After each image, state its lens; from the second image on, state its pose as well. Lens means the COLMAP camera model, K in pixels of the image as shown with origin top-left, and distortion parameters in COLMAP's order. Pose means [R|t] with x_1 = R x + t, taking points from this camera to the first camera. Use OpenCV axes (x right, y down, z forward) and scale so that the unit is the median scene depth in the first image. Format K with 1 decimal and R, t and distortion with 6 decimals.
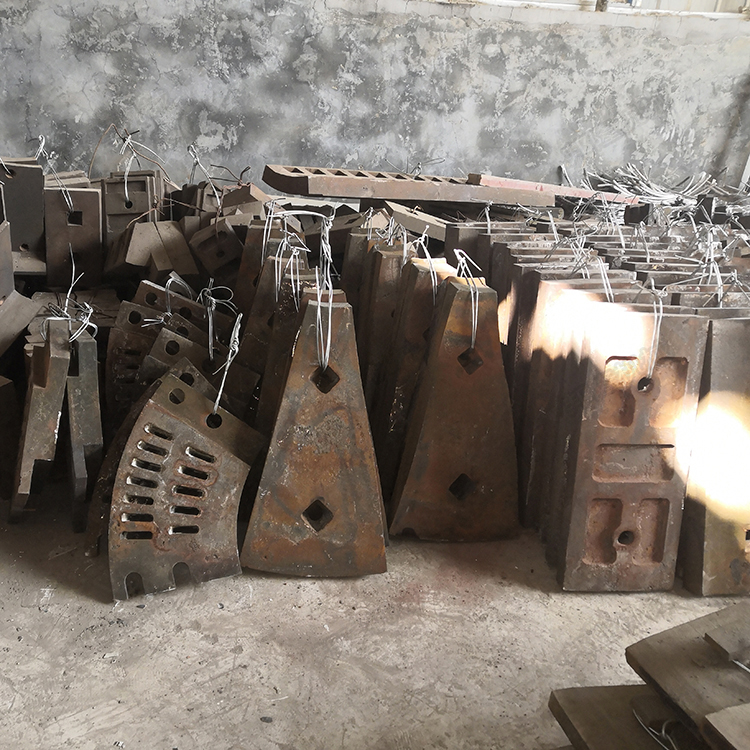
lens RADIAL K [[778.0, 0, 304.7], [0, 778.0, 369.7], [0, 0, 1]] dist [0.009320, 0.000000]
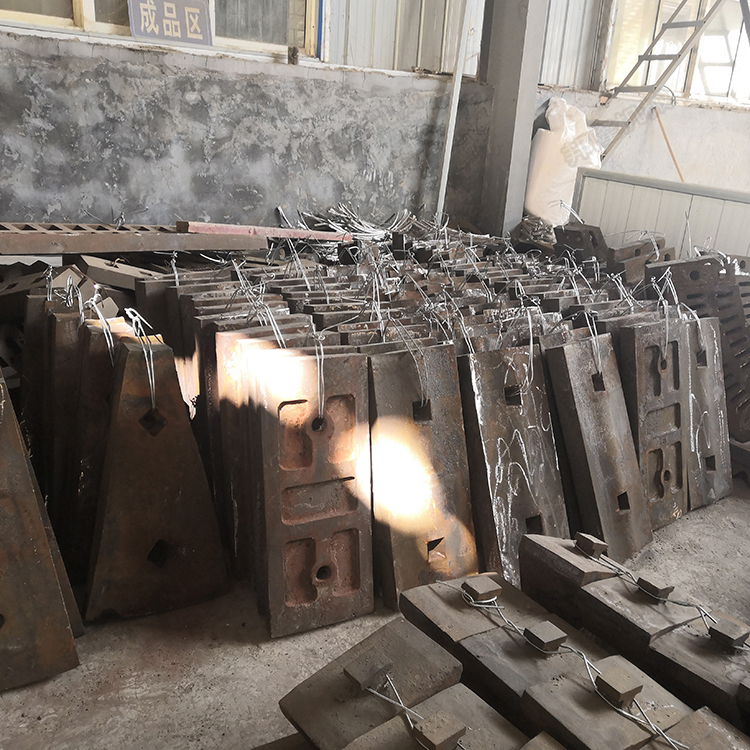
lens RADIAL K [[778.0, 0, 399.3], [0, 778.0, 369.3], [0, 0, 1]] dist [0.009320, 0.000000]
pose [[0.917130, -0.113727, 0.382019, 0.089509], [0.130897, 0.991211, -0.019167, -0.012152], [-0.376481, 0.067584, 0.923956, -0.007580]]
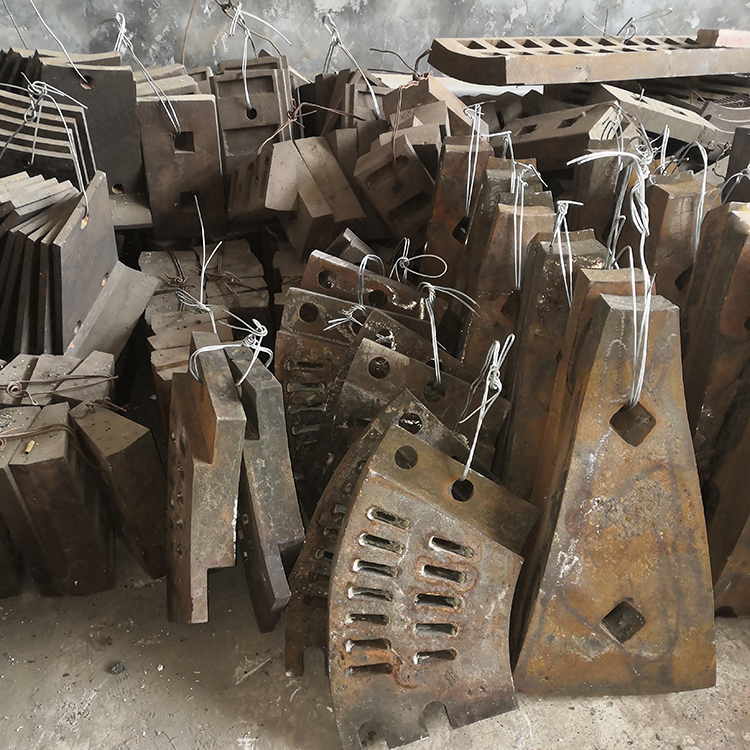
lens RADIAL K [[778.0, 0, 374.8], [0, 778.0, 449.1], [0, 0, 1]] dist [0.009320, 0.000000]
pose [[0.998725, -0.046182, -0.020382, -0.115658], [0.049864, 0.965427, 0.255859, -0.094262], [0.007861, -0.256549, 0.966499, 0.235172]]
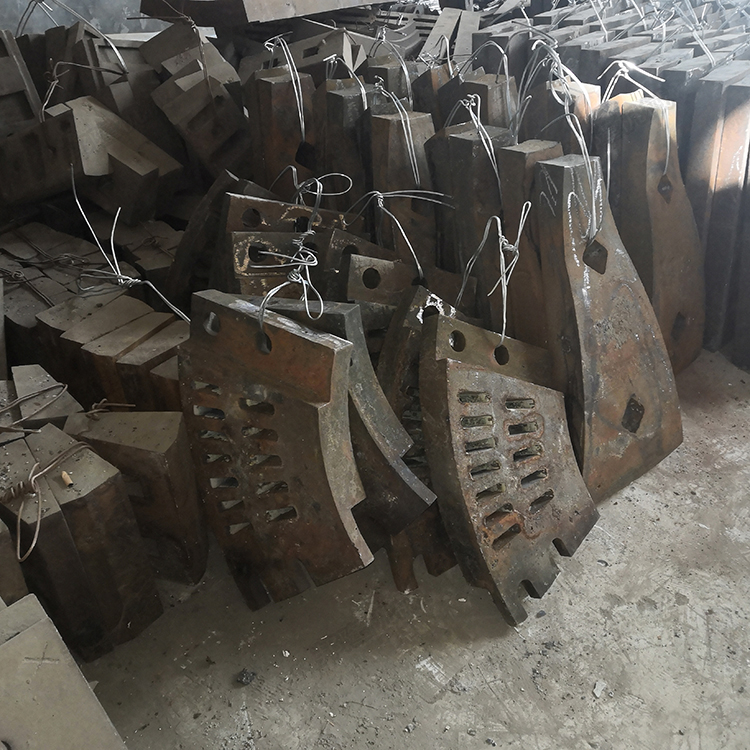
lens RADIAL K [[778.0, 0, 379.7], [0, 778.0, 367.1], [0, 0, 1]] dist [0.009320, 0.000000]
pose [[0.797162, -0.362553, 0.482791, -0.374516], [0.244717, 0.925027, 0.290585, -0.109937], [-0.551947, -0.113496, 0.826119, 0.293080]]
